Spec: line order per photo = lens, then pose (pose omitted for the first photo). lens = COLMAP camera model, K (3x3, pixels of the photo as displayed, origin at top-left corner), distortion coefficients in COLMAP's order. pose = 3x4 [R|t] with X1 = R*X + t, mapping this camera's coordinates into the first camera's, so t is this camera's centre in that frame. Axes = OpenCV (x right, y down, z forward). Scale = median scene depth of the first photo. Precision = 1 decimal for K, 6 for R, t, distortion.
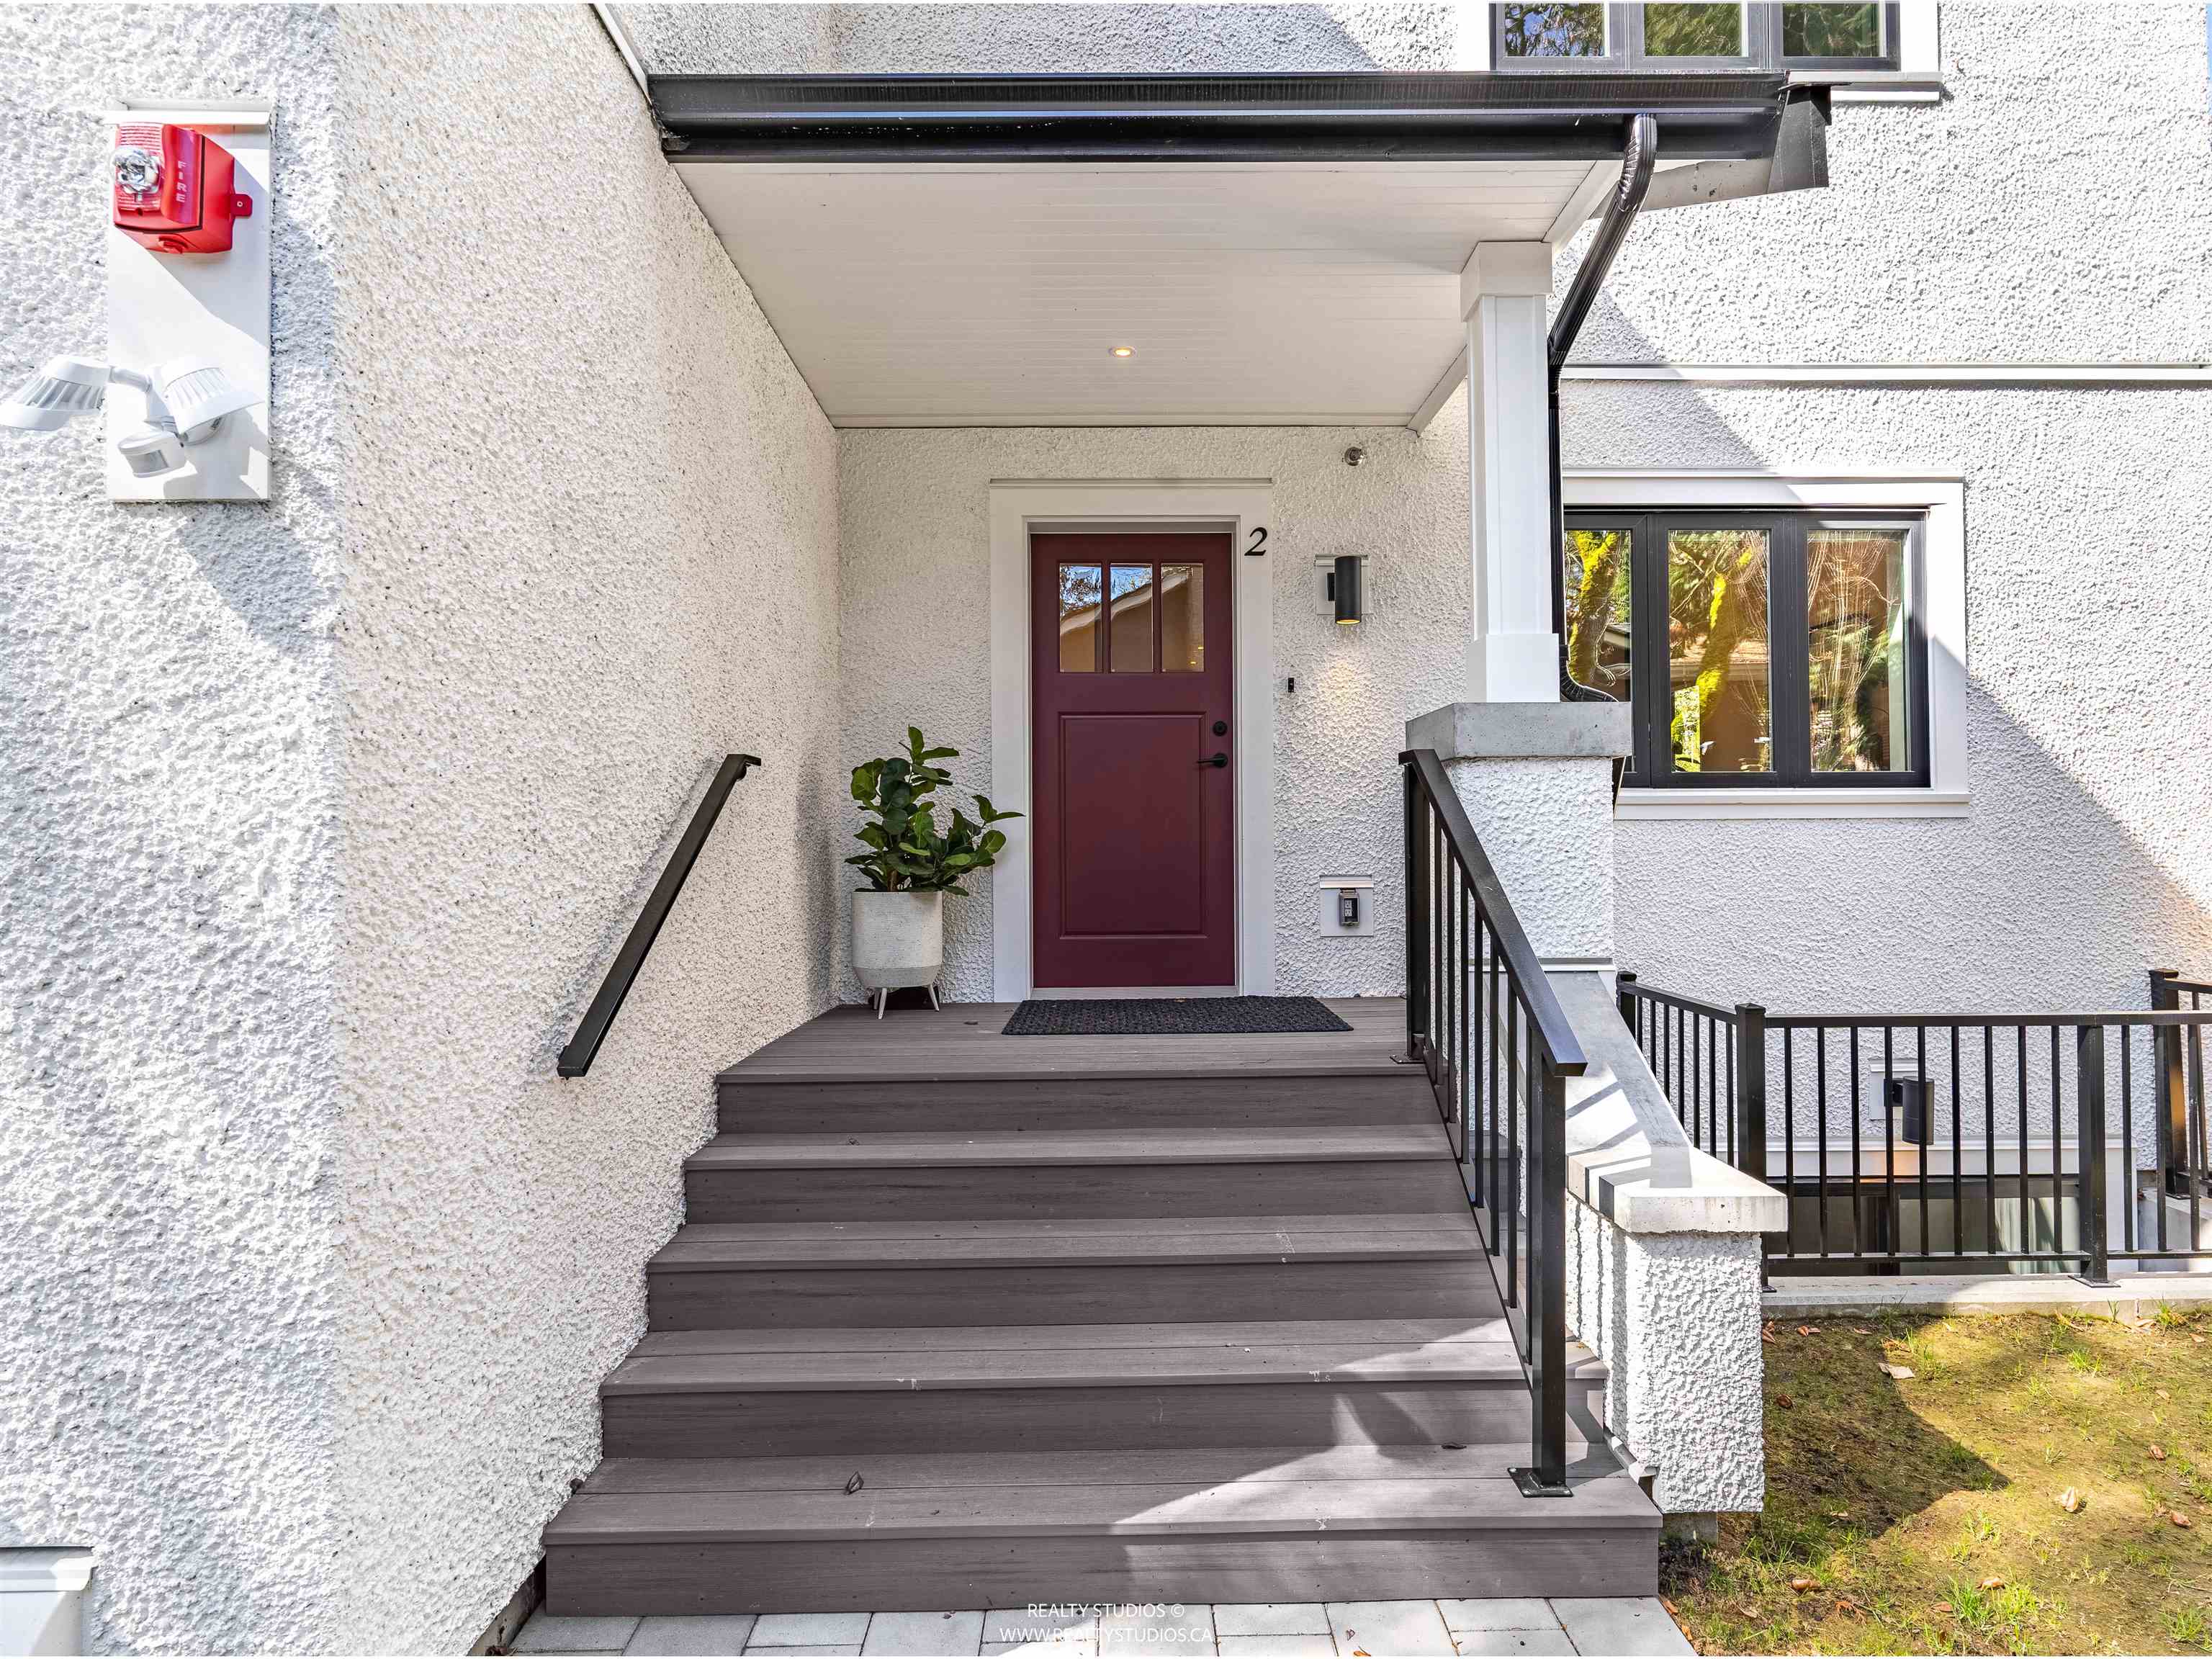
lens RADIAL K [[1183.7, 0, 1106.0], [0, 1183.7, 829.5], [0, 0, 1]] dist [0.001702, 0.000482]
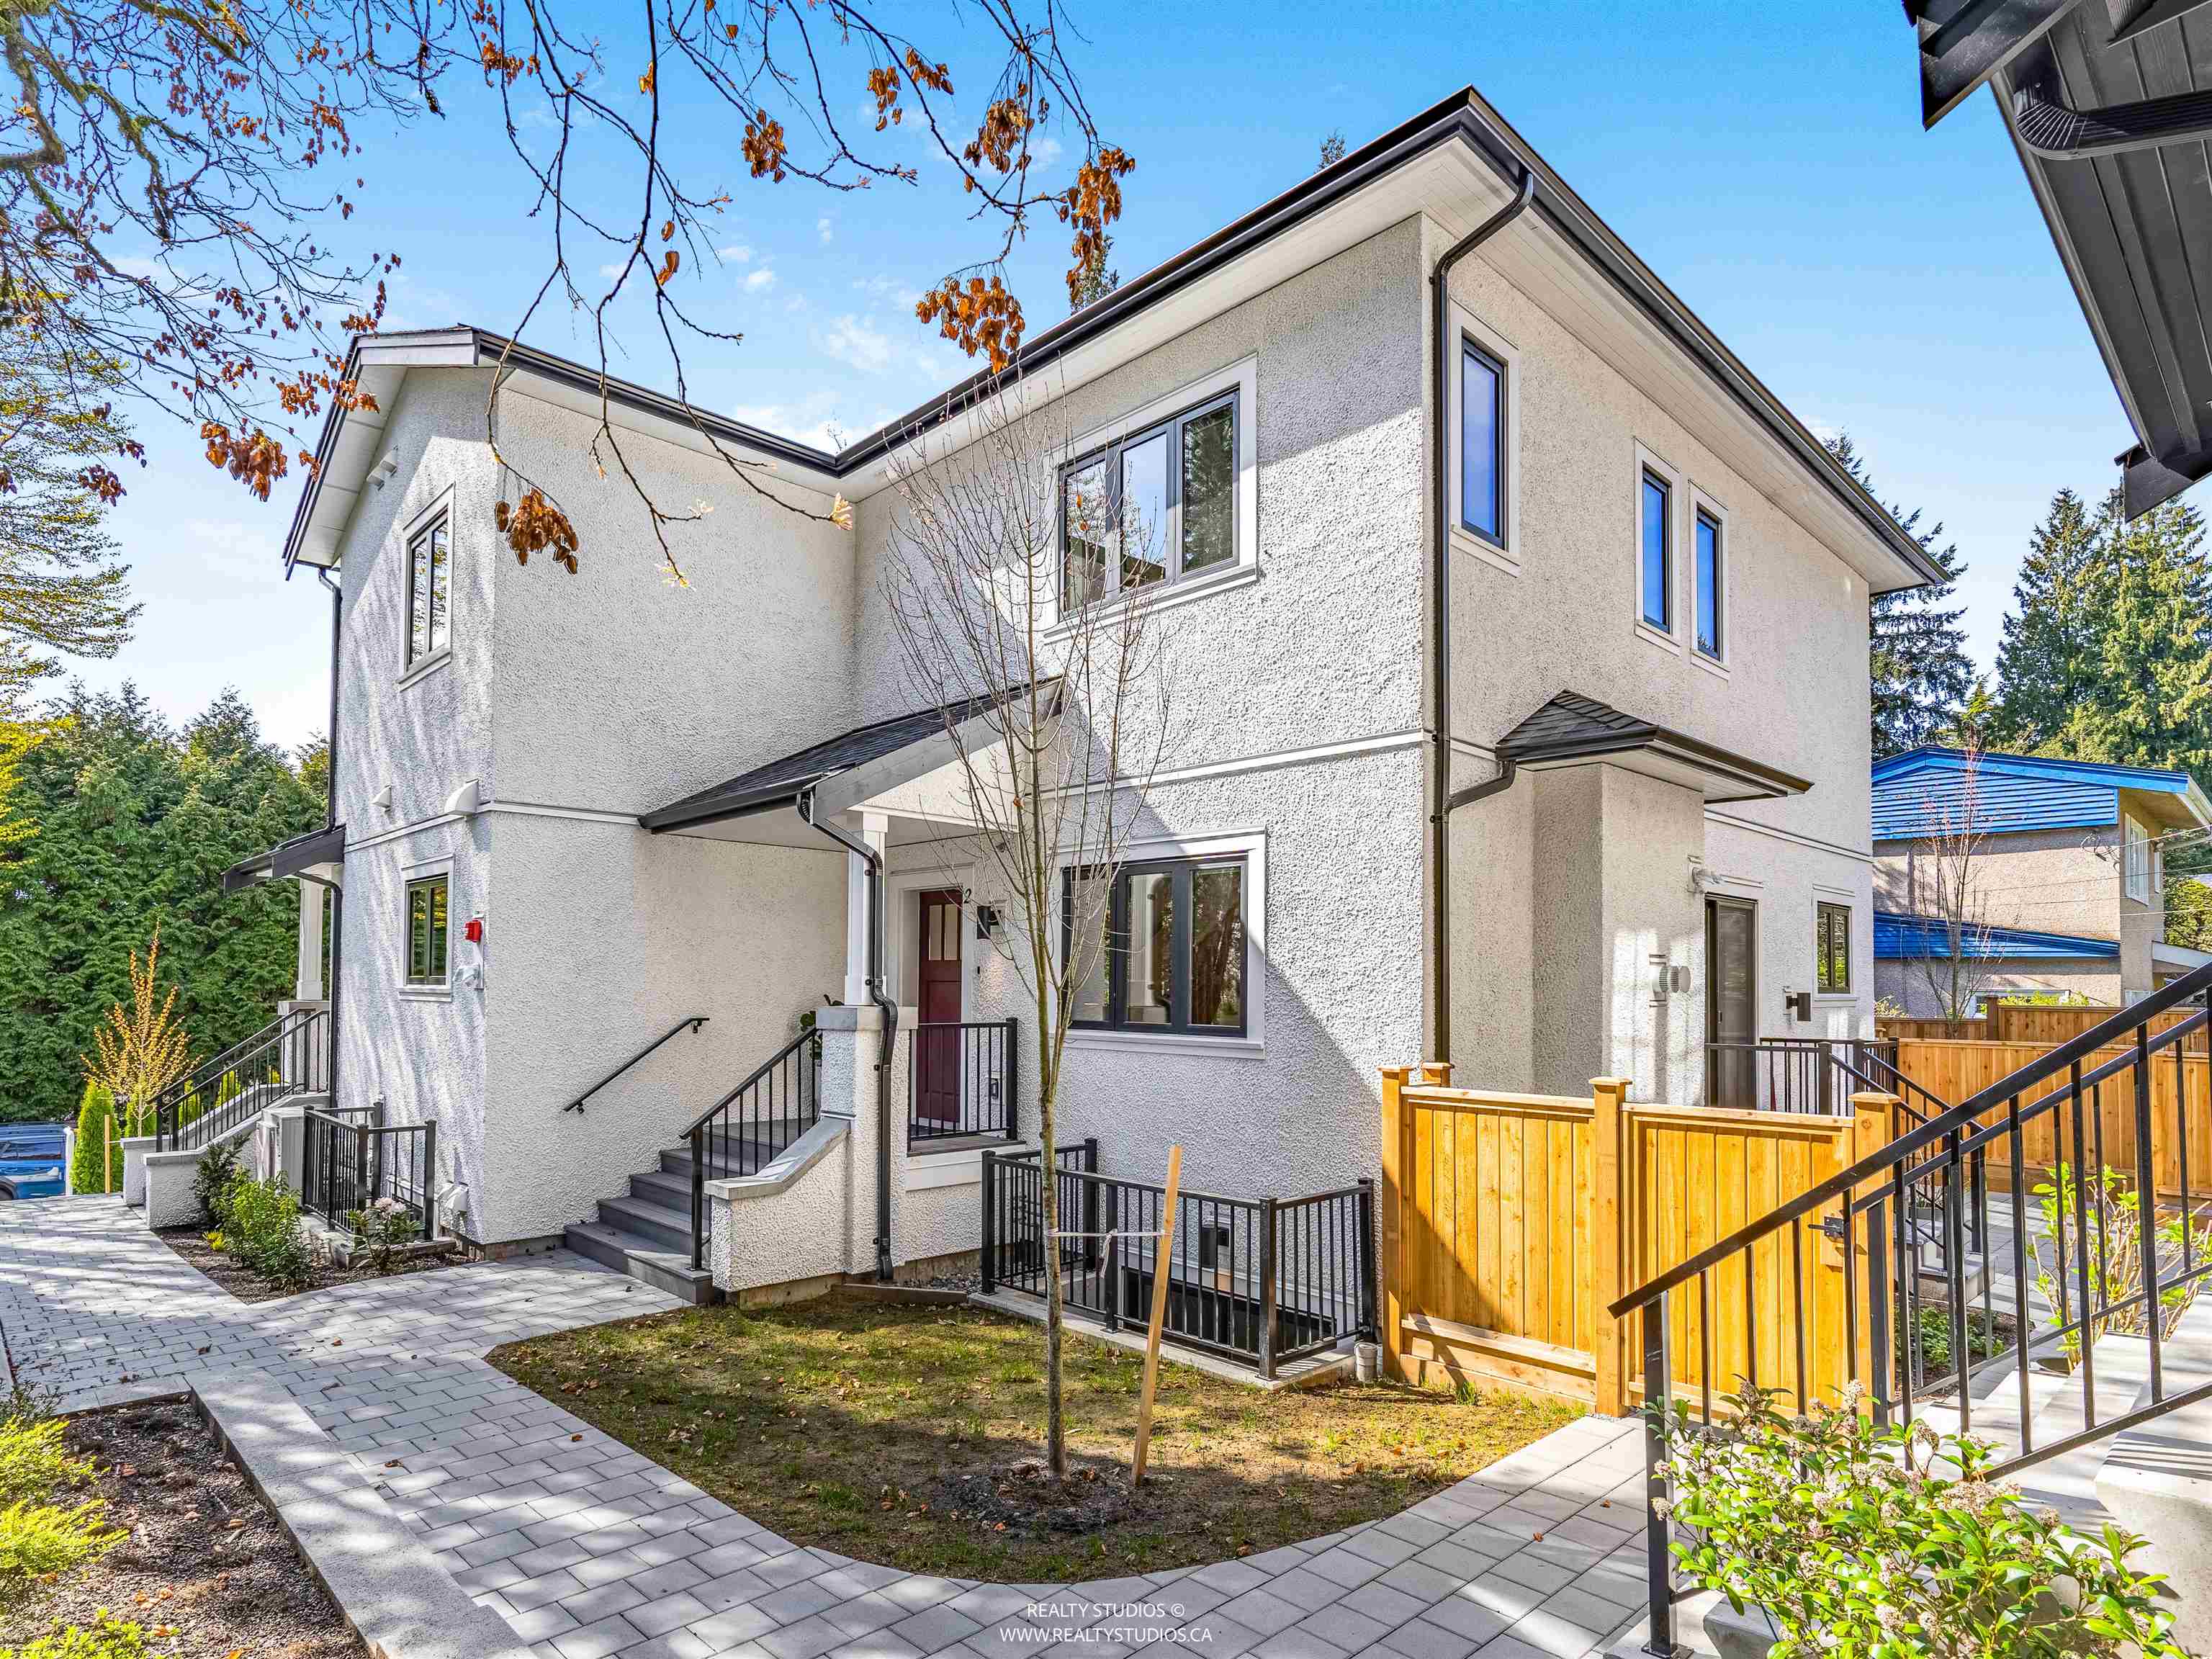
lens RADIAL K [[1194.2, 0, 1096.3], [0, 1194.2, 958.6], [0, 0, 1]] dist [0.002645, -0.000696]
pose [[0.675288, -0.003095, -0.737548, 1.681452], [-0.005311, 0.999945, -0.009059, -0.121093], [0.737535, 0.010034, 0.675234, -0.165753]]
